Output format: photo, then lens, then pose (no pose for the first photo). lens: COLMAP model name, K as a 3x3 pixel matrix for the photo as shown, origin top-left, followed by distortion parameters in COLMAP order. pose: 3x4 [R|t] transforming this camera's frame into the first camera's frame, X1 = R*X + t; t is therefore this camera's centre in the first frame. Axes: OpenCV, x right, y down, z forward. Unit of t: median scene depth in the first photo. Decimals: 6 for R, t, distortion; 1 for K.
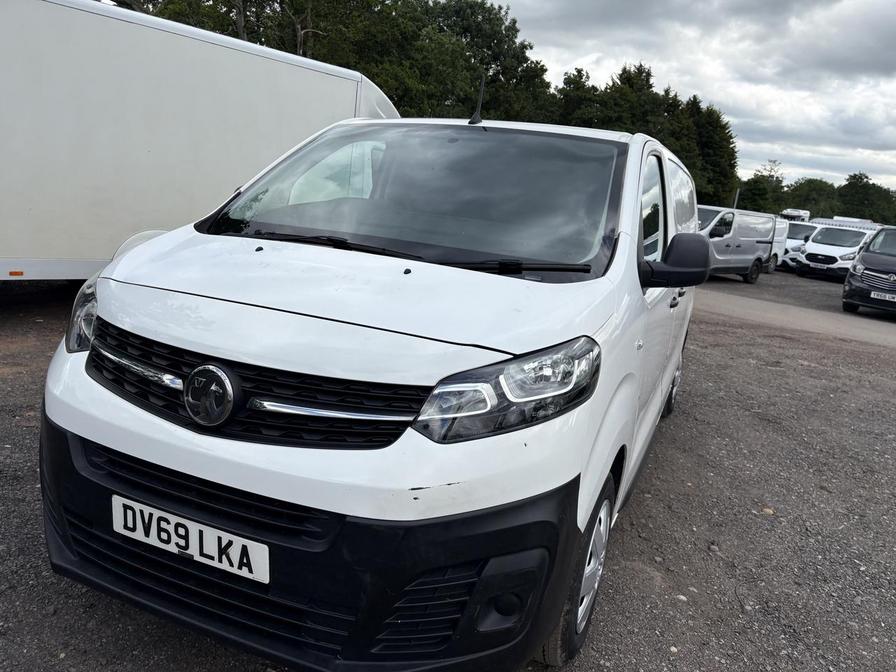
lens RADIAL K [[750.5, 0, 412.7], [0, 750.5, 337.8], [0, 0, 1]] dist [0.049165, -0.043415]
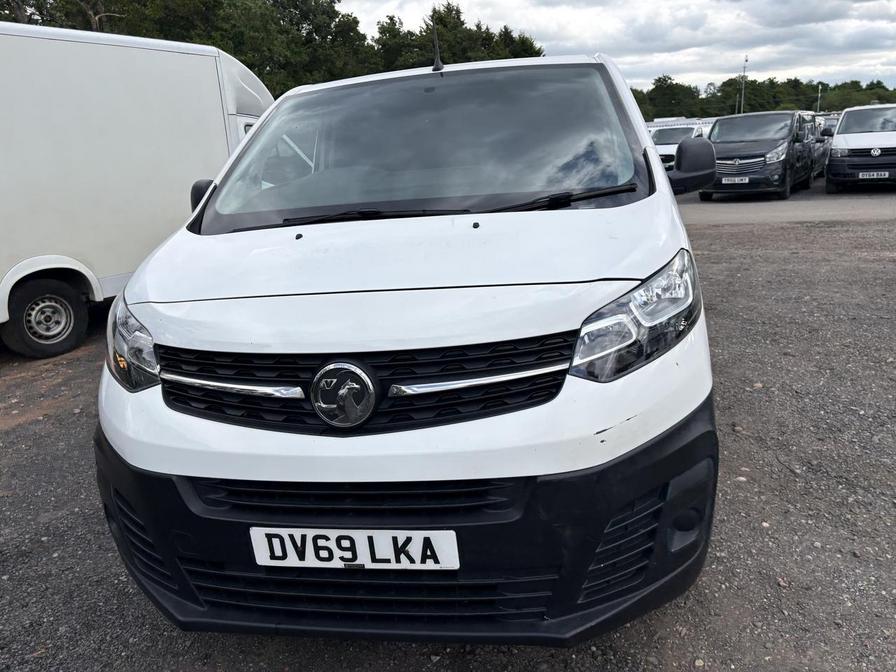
lens RADIAL K [[750.5, 0, 446.0], [0, 750.5, 336.1], [0, 0, 1]] dist [0.049165, -0.043415]
pose [[0.953297, -0.230217, 0.195511, -0.261548], [0.220391, 0.972831, 0.070911, -0.026345], [-0.206524, -0.024510, 0.978134, 0.059508]]
